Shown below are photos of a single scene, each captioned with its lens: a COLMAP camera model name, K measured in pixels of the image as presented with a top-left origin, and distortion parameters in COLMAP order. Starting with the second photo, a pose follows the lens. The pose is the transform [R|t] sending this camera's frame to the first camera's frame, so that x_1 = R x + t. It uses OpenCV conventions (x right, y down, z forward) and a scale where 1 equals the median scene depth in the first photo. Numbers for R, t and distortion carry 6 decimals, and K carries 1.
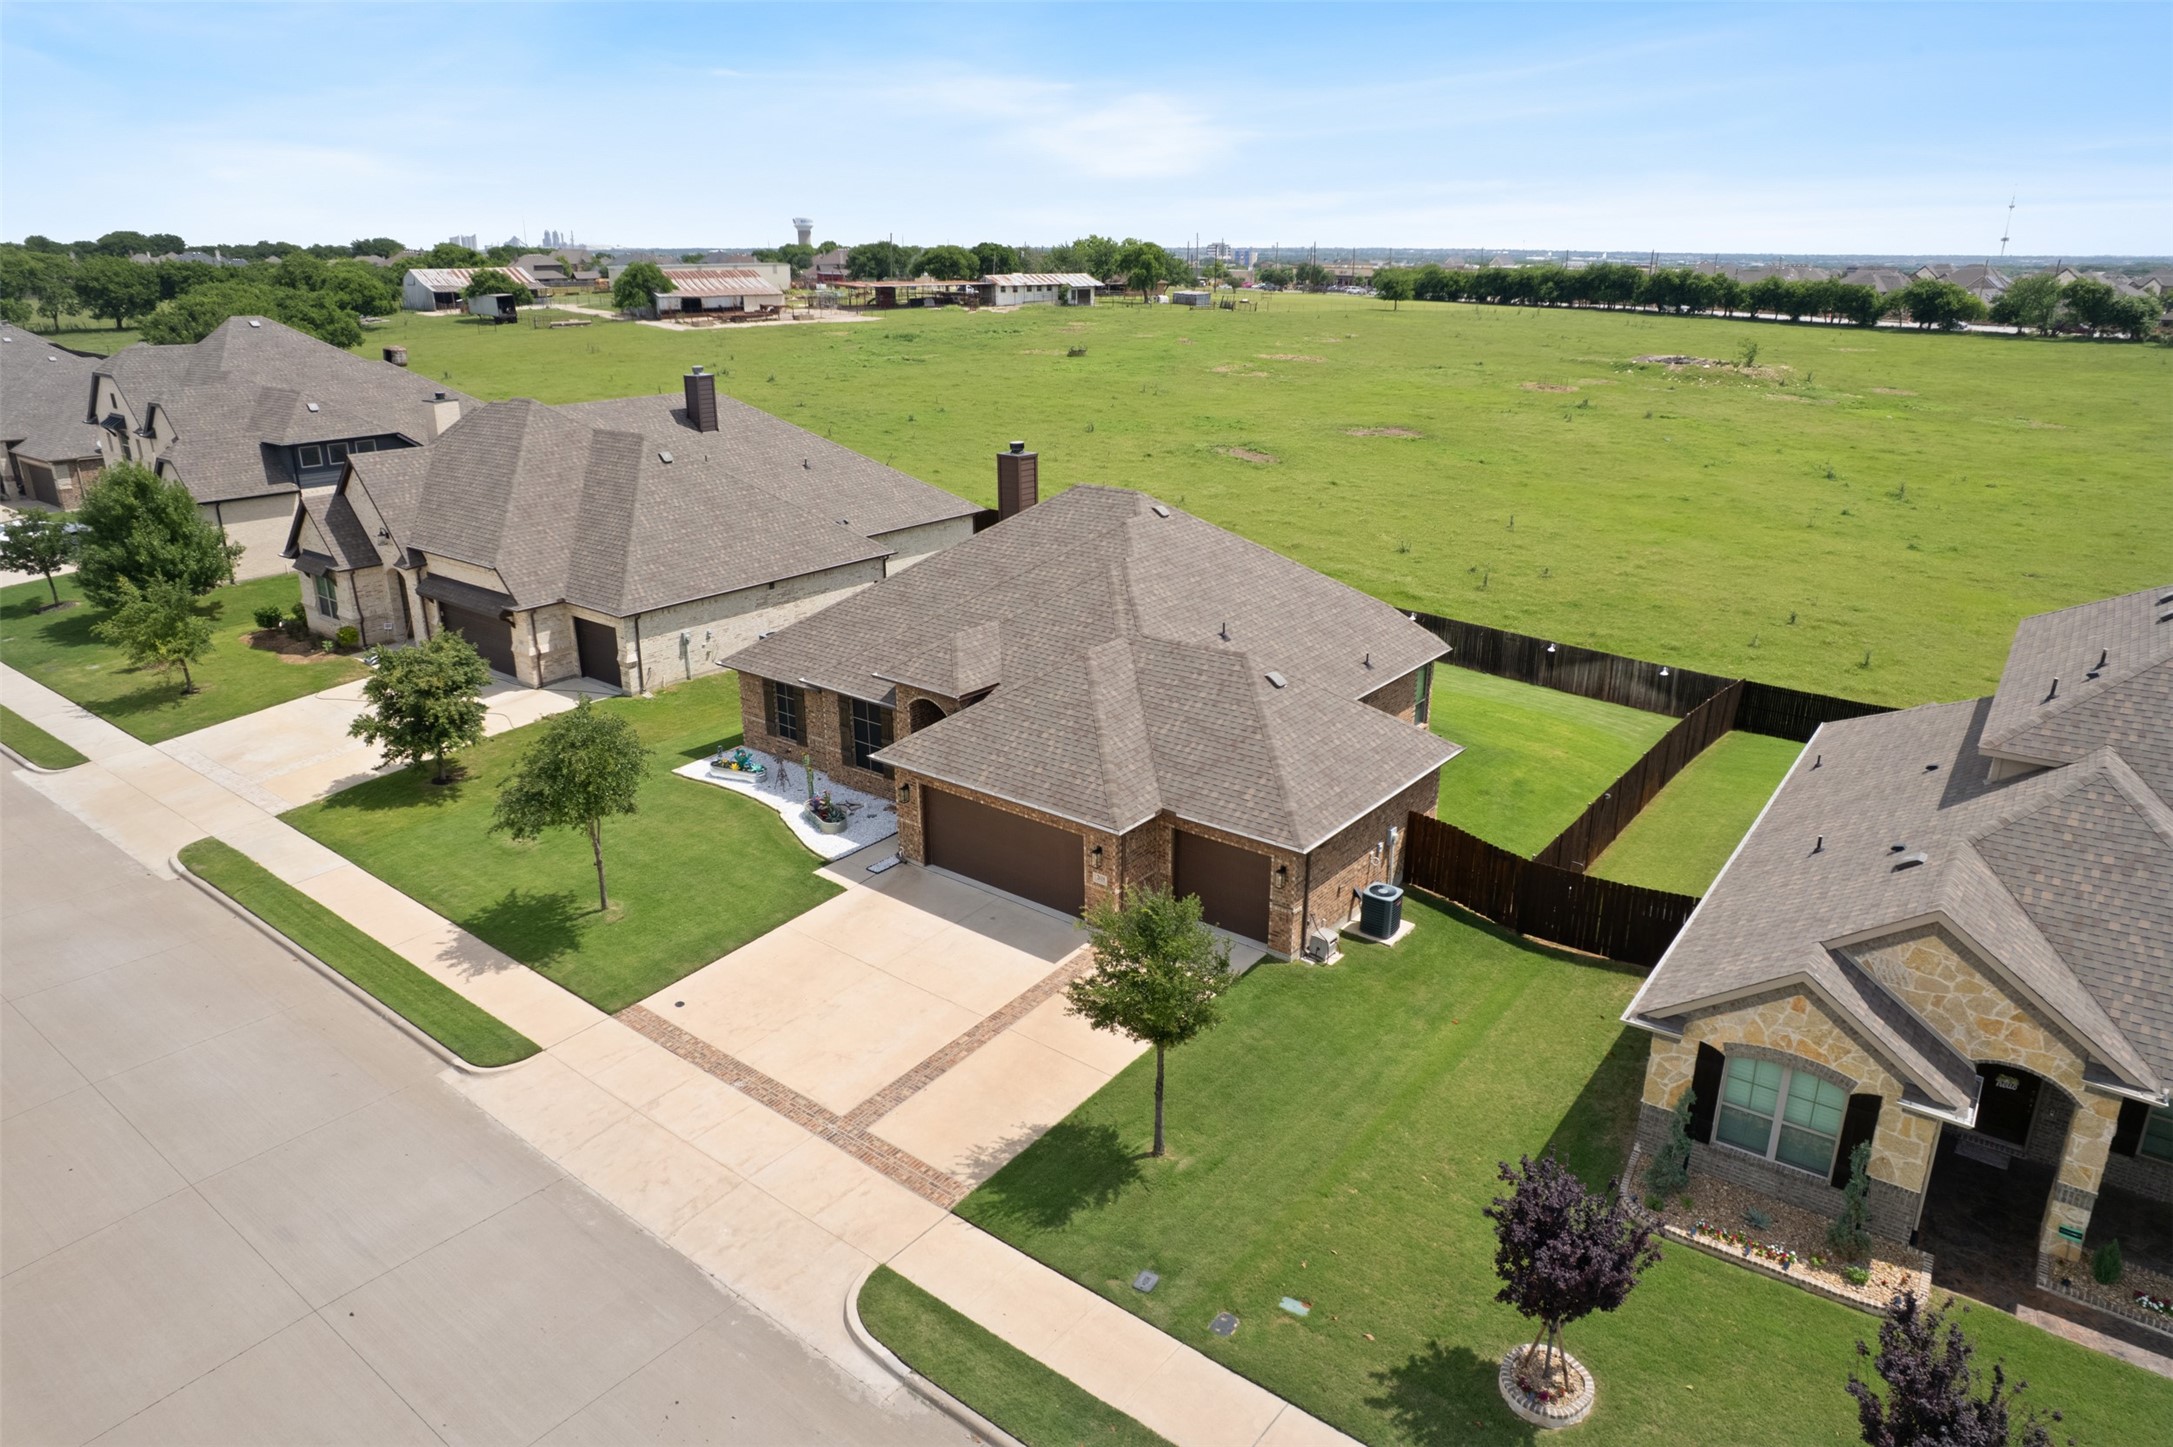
lens RADIAL K [[1404.6, 0, 1100.0], [0, 1404.6, 720.5], [0, 0, 1]] dist [-0.101759, 0.090906]
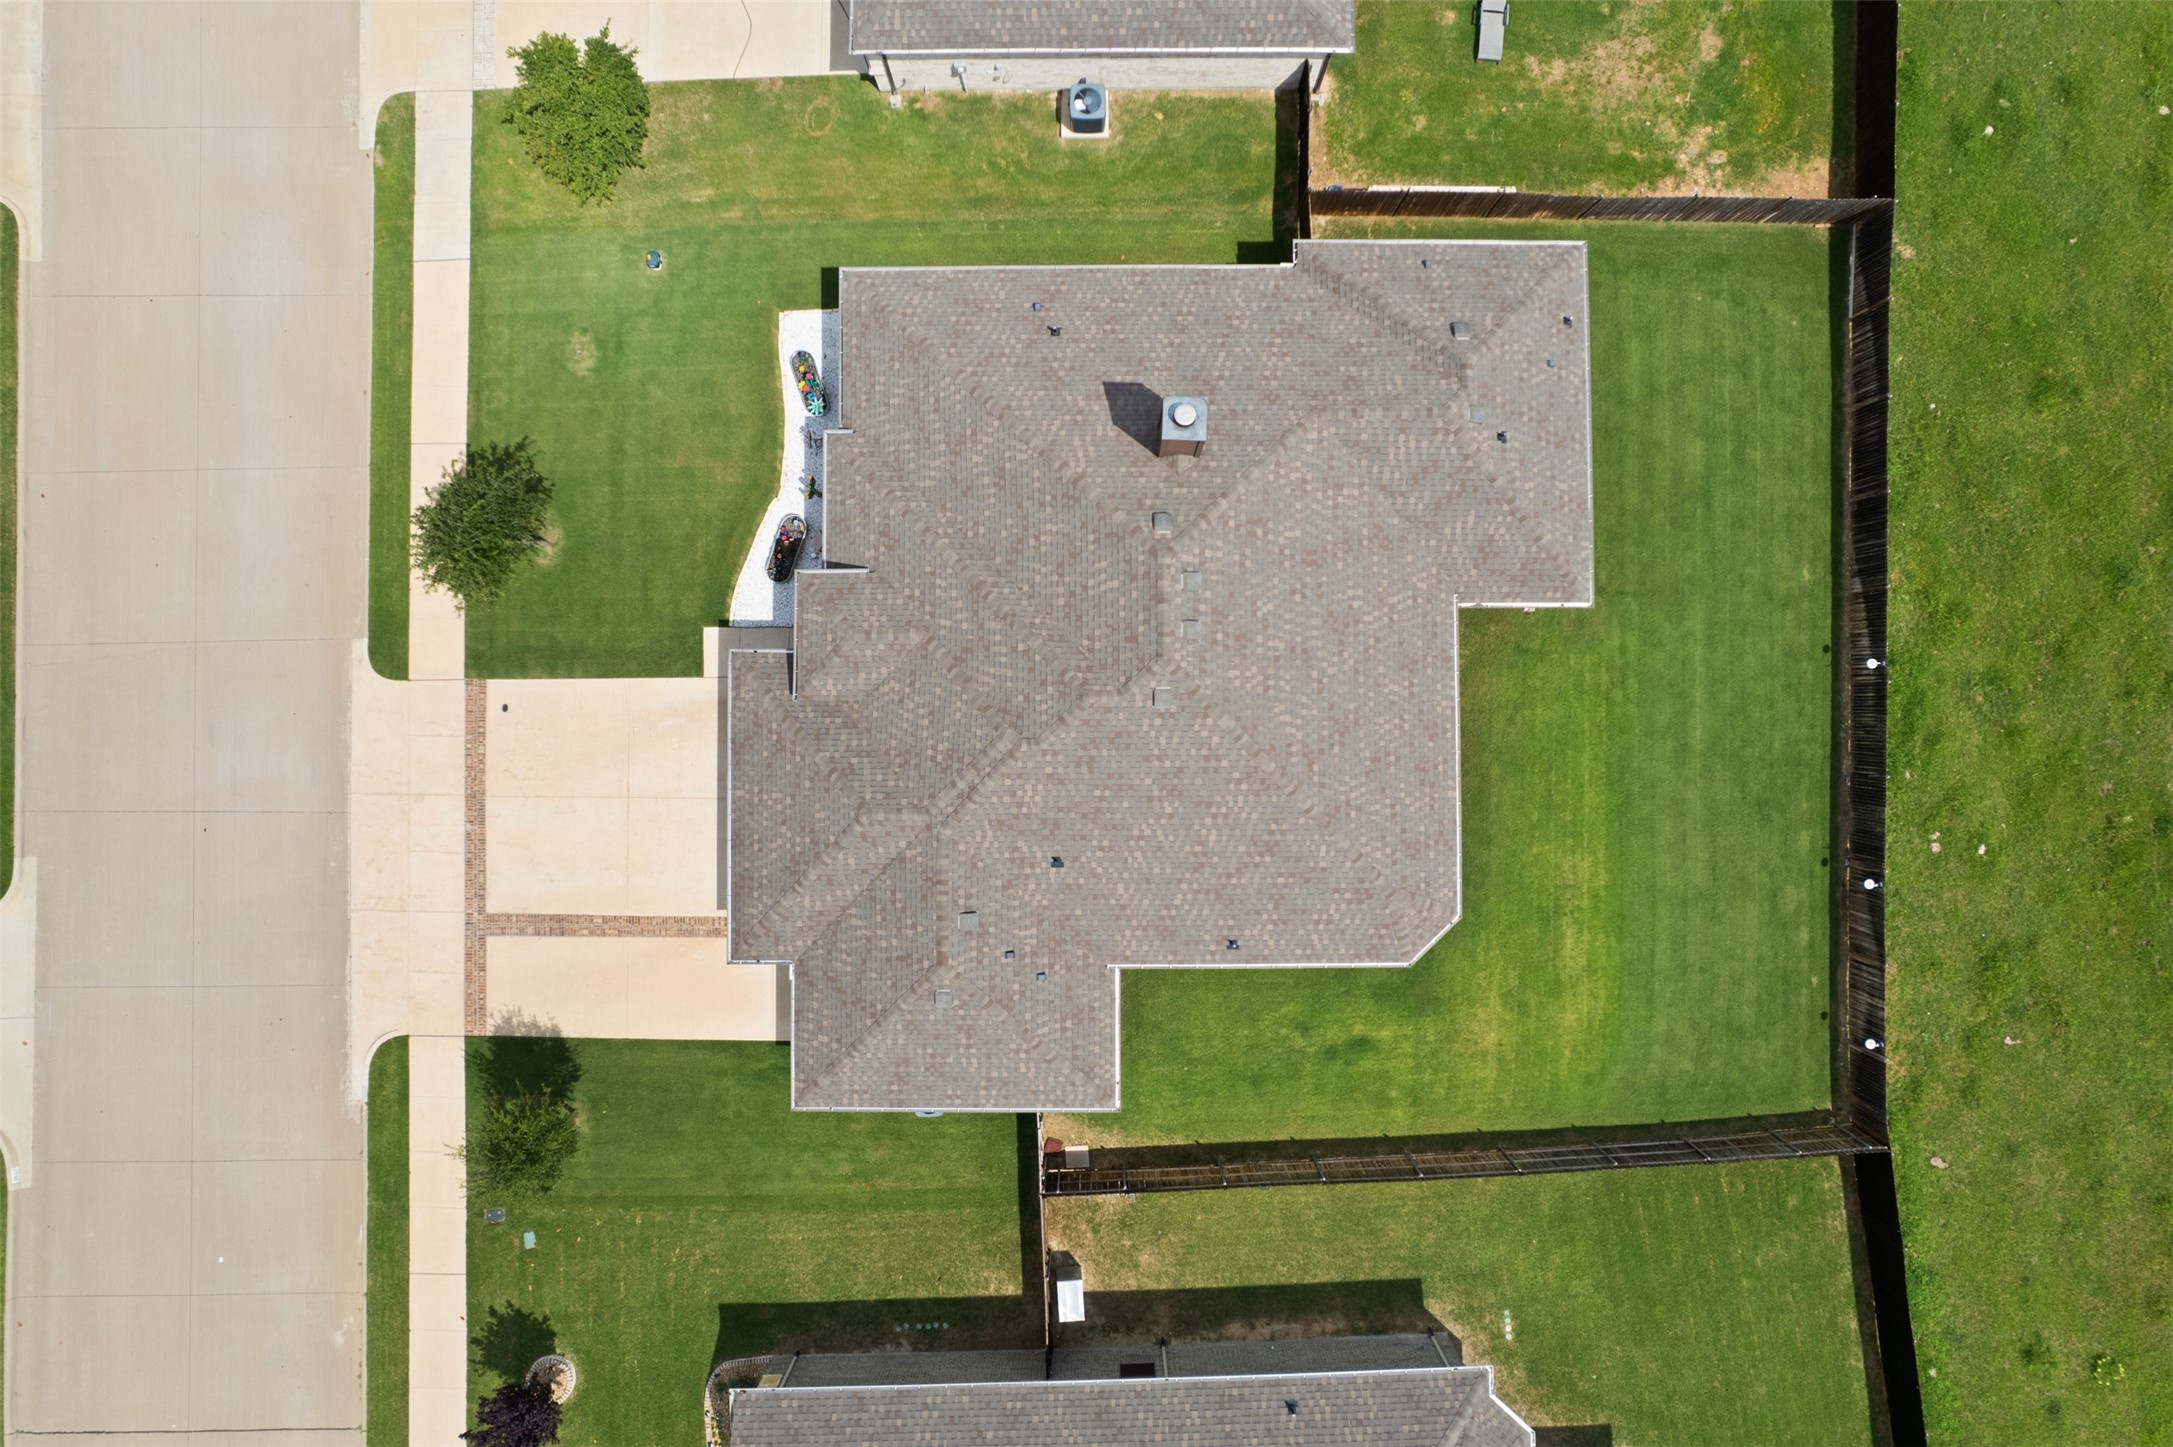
lens RADIAL K [[1404.6, 0, 1100.0], [0, 1404.6, 720.5], [0, 0, 1]] dist [-0.101759, 0.090906]
pose [[0.613029, 0.789828, -0.019173, 0.070983], [-0.253246, 0.219430, 0.942187, -1.167614], [0.748373, -0.572732, 0.334538, 1.000461]]
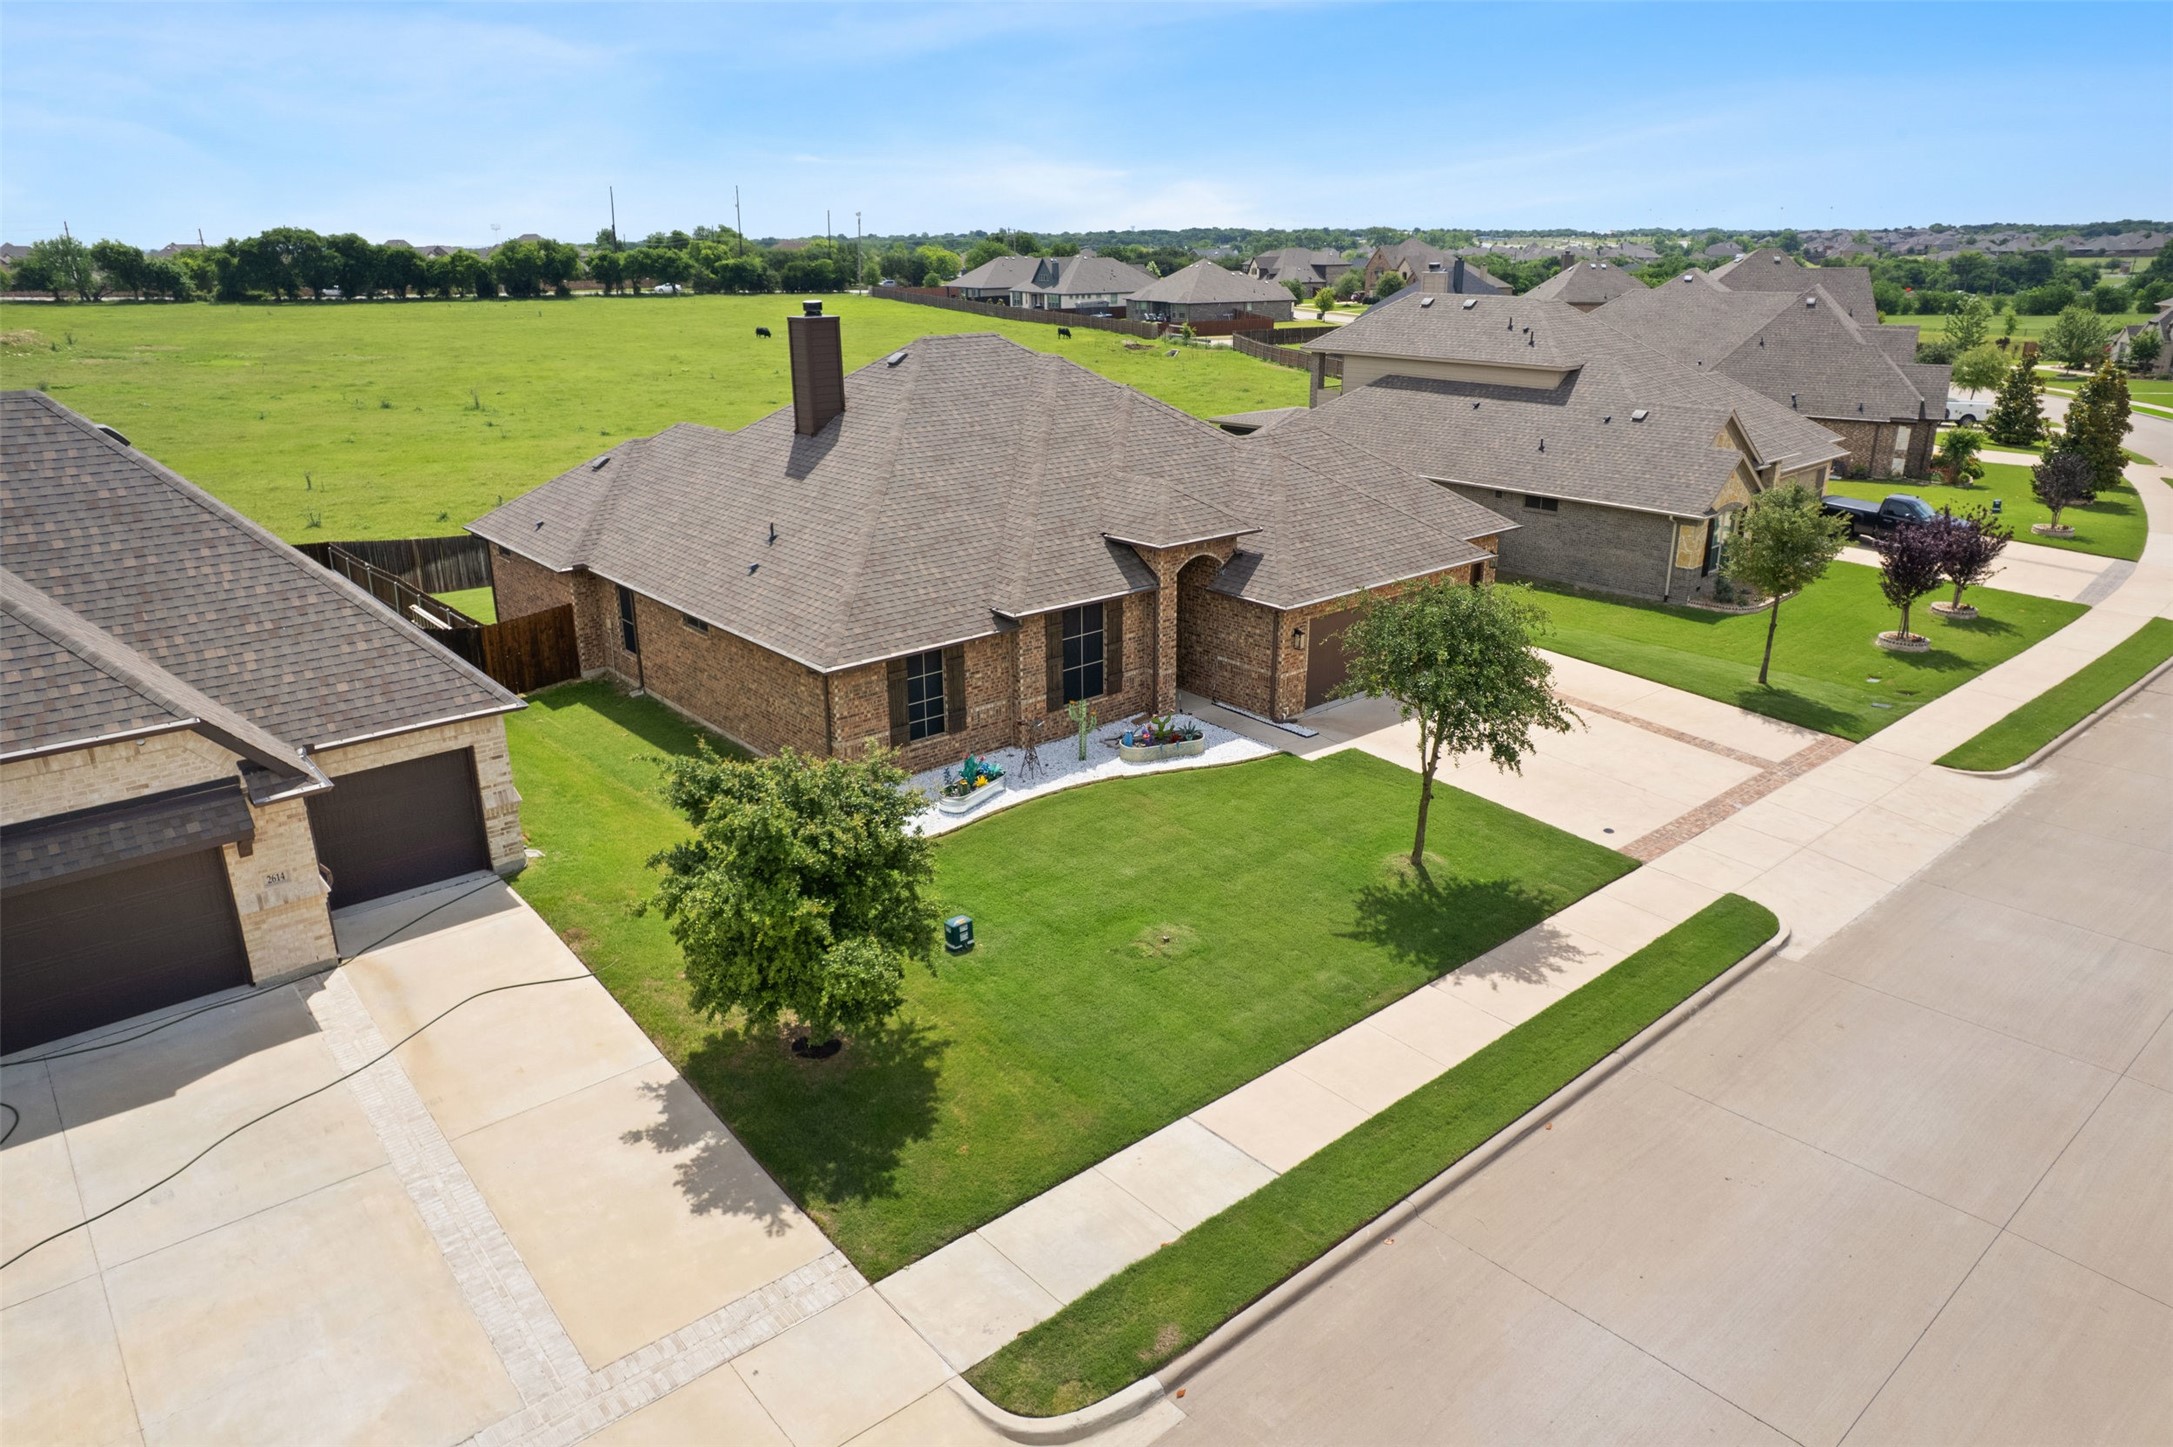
lens RADIAL K [[1404.6, 0, 1100.0], [0, 1404.6, 720.5], [0, 0, 1]] dist [-0.101759, 0.090906]
pose [[0.190712, -0.328487, 0.925054, -1.198355], [0.327291, 0.909708, 0.255563, -0.201578], [-0.925478, 0.254024, 0.281003, 1.058271]]
